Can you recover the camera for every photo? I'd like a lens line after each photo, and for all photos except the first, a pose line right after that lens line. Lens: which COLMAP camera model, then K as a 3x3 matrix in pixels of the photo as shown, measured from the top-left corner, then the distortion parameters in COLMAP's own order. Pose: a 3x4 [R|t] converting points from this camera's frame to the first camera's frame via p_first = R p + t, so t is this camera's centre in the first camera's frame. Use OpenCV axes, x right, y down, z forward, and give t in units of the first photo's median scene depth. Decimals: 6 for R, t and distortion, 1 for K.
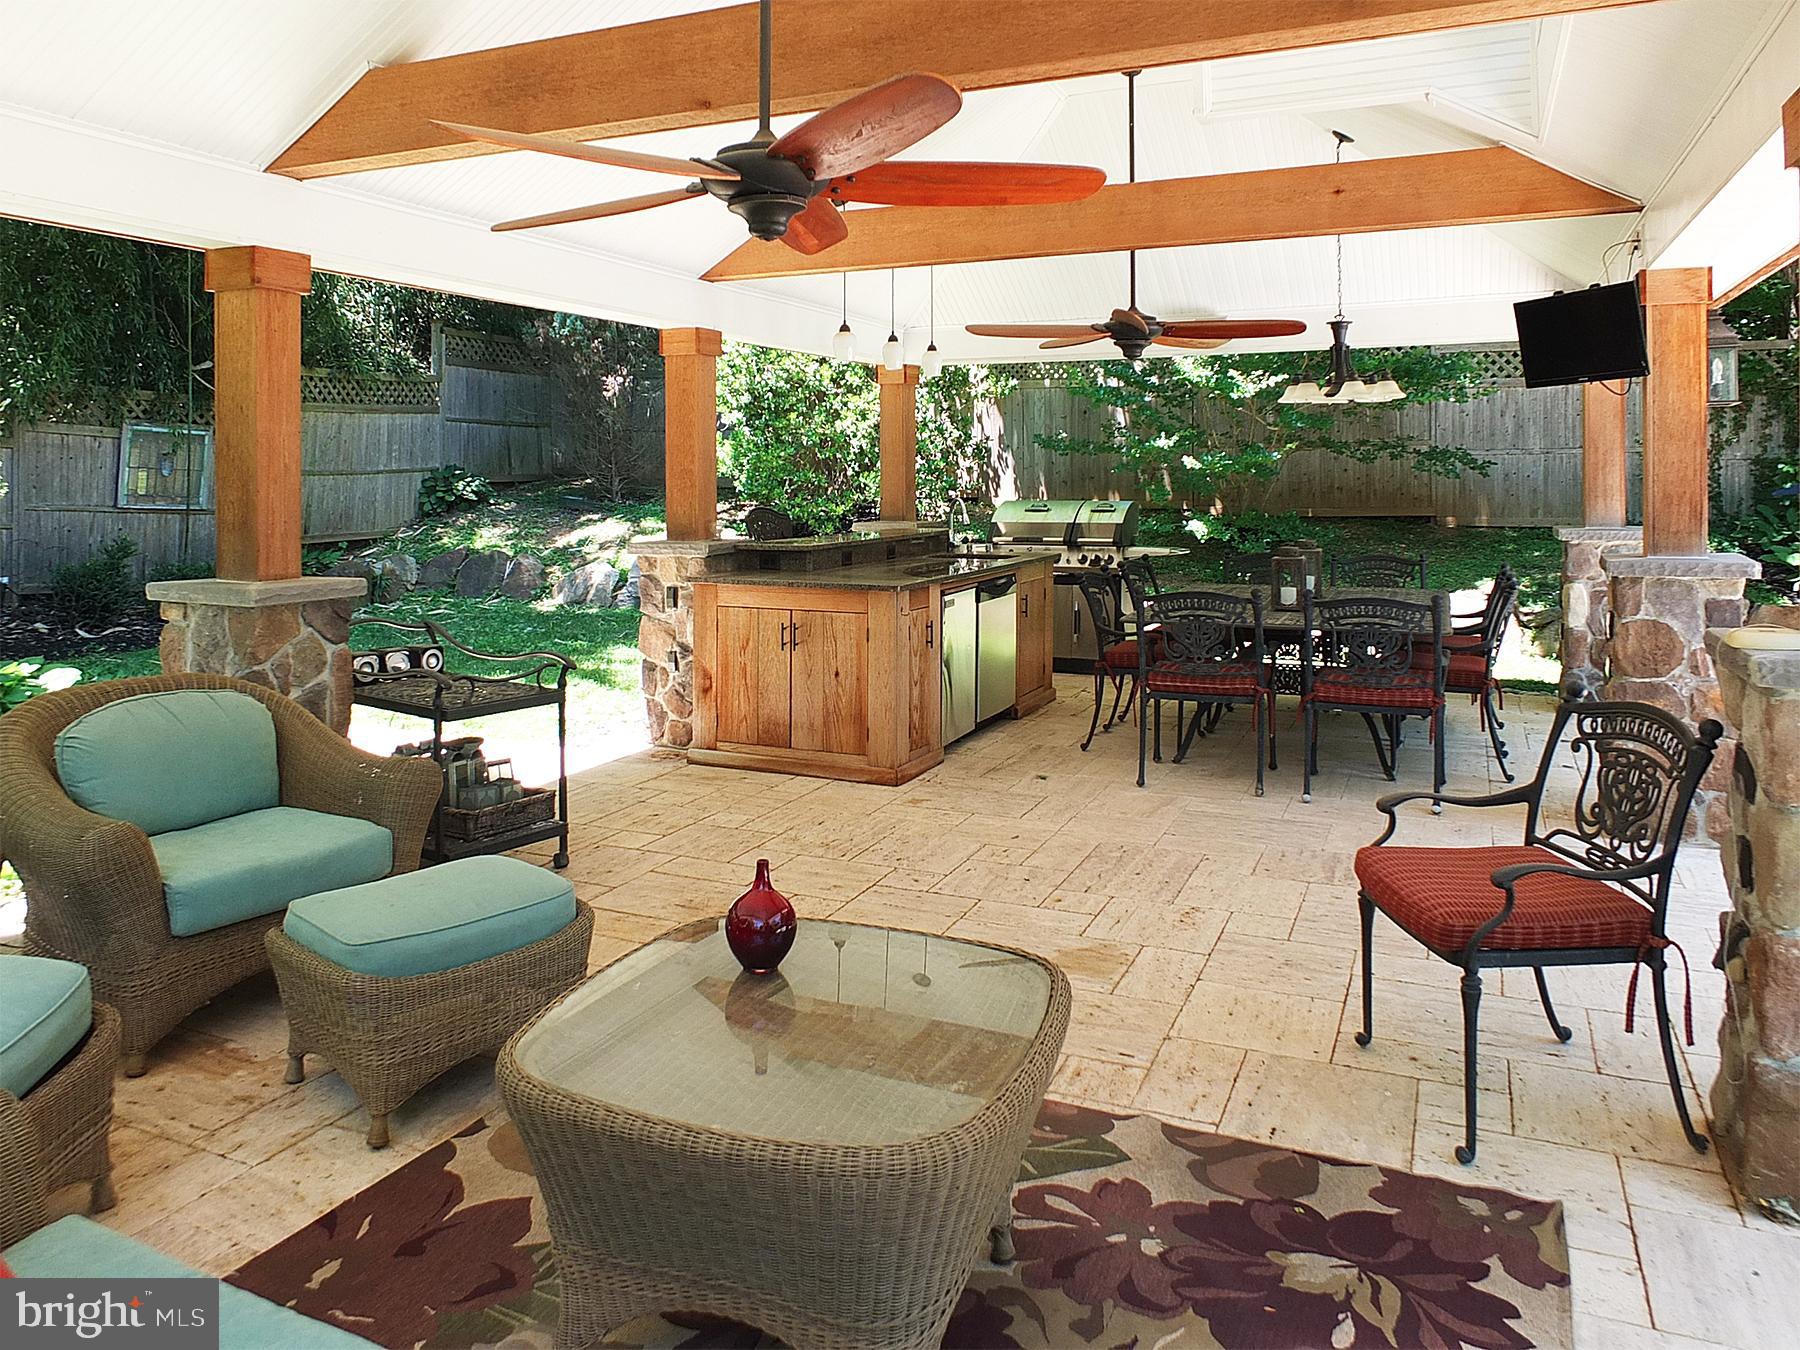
lens RADIAL K [[1230.6, 0, 877.9], [0, 1230.6, 639.6], [0, 0, 1]] dist [0.036444, -0.063749]
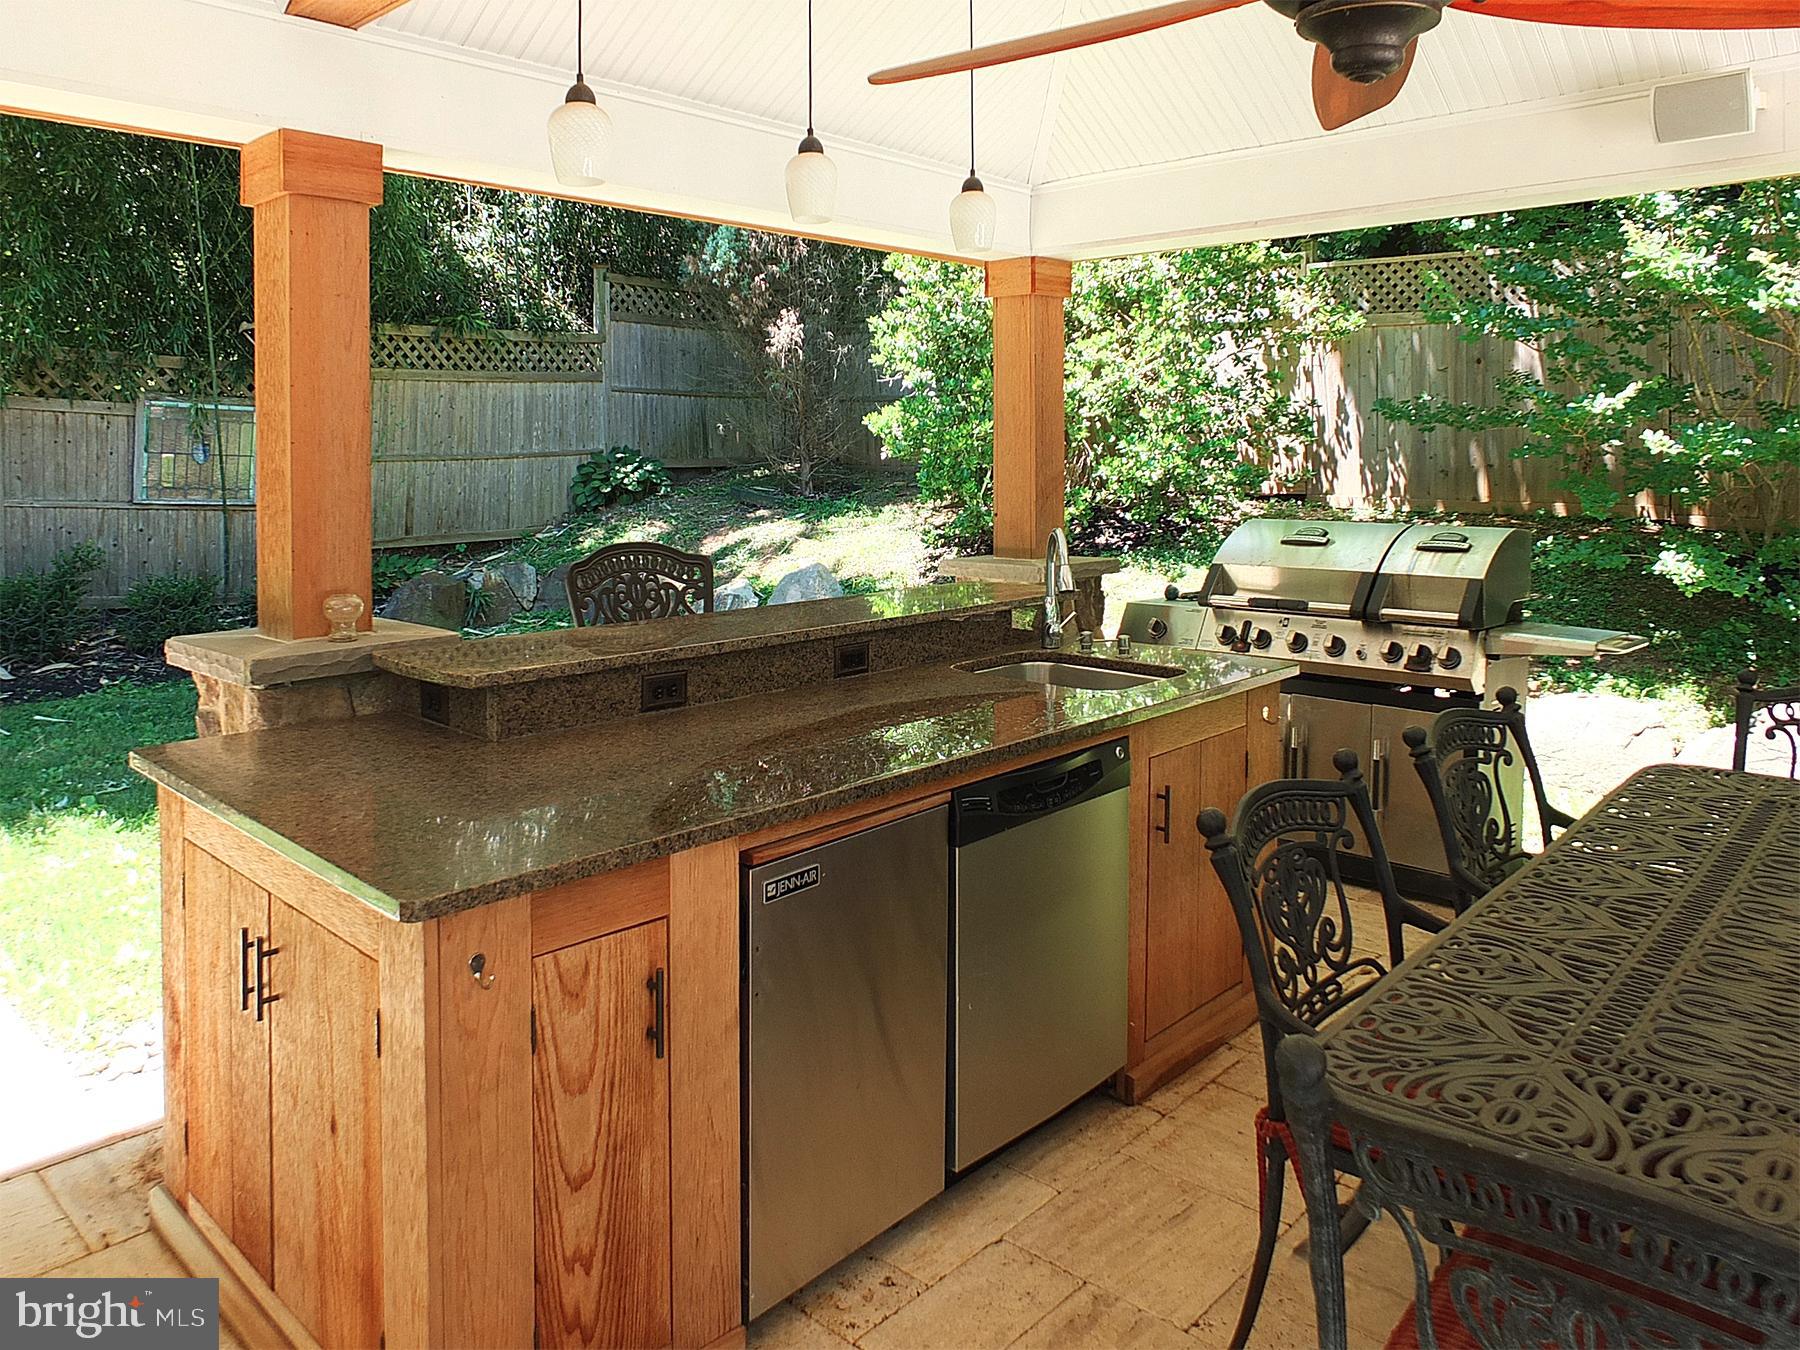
lens RADIAL K [[1297.3, 0, 902.8], [0, 1297.3, 555.7], [0, 0, 1]] dist [-0.001921, -0.003760]
pose [[0.957807, 0.021233, -0.286628, 0.078303], [-0.036005, 0.998276, -0.046363, -0.043979], [0.285149, 0.054727, 0.956920, 0.290944]]
